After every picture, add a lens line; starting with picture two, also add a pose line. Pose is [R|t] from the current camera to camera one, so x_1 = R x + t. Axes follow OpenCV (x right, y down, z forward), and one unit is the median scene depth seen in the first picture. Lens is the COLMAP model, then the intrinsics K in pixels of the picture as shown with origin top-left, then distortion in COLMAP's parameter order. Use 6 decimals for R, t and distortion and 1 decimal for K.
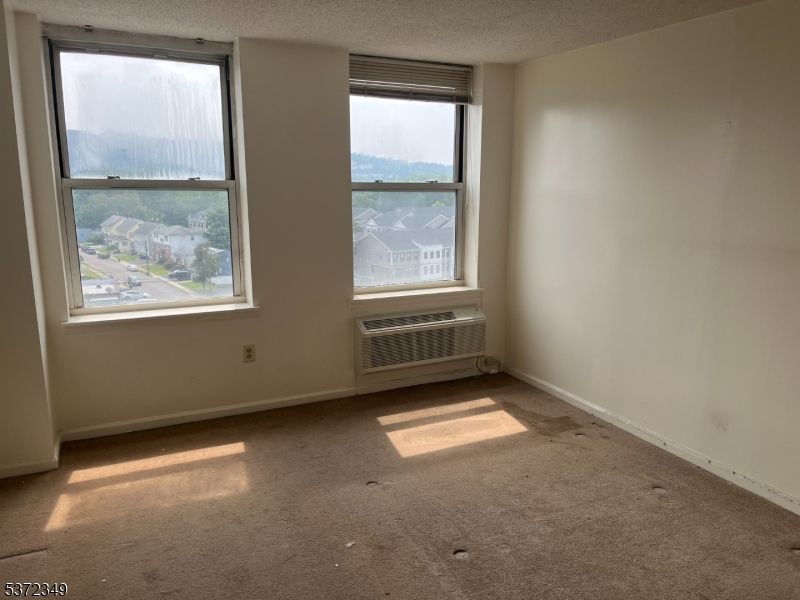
lens RADIAL K [[600.1, 0, 412.4], [0, 600.1, 299.7], [0, 0, 1]] dist [0.070282, -0.087149]
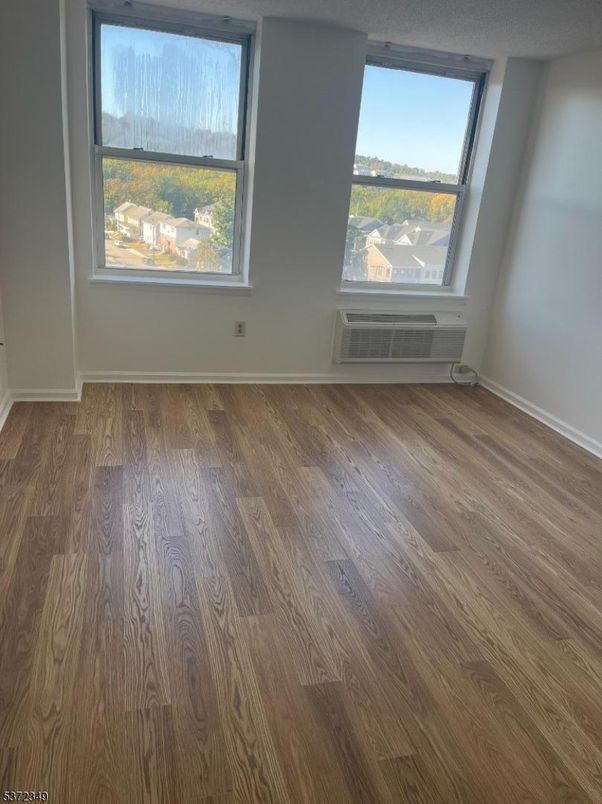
lens RADIAL K [[603.1, 0, 301.0], [0, 603.1, 402.0], [0, 0, 1]] dist [0.070282, -0.087149]
pose [[0.978174, 0.143104, -0.150656, 0.022370], [-0.119719, 0.980748, 0.154275, 0.035501], [0.169833, -0.132871, 0.976474, -0.072923]]
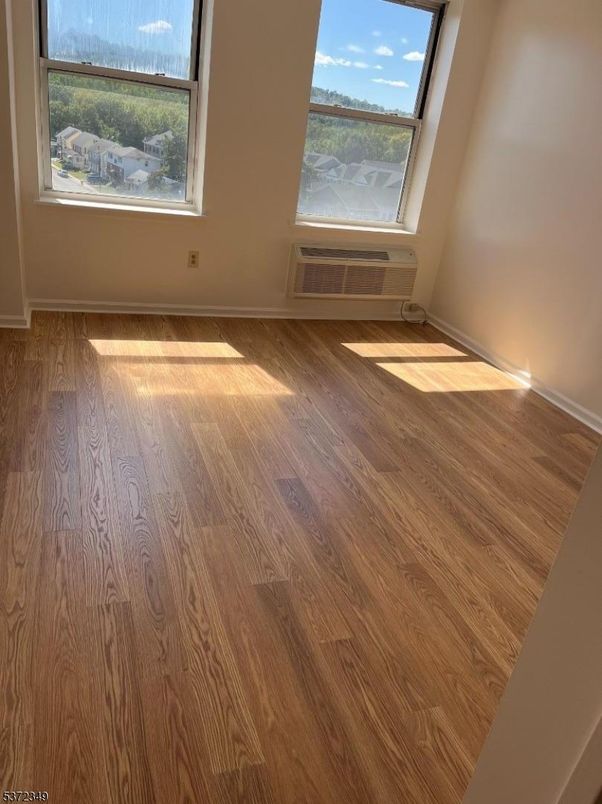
lens RADIAL K [[603.1, 0, 301.0], [0, 603.1, 402.0], [0, 0, 1]] dist [0.070282, -0.087149]
pose [[0.984146, 0.166707, -0.060550, 0.028932], [-0.148408, 0.960951, 0.233556, 0.049615], [0.097121, -0.220866, 0.970456, -0.099164]]
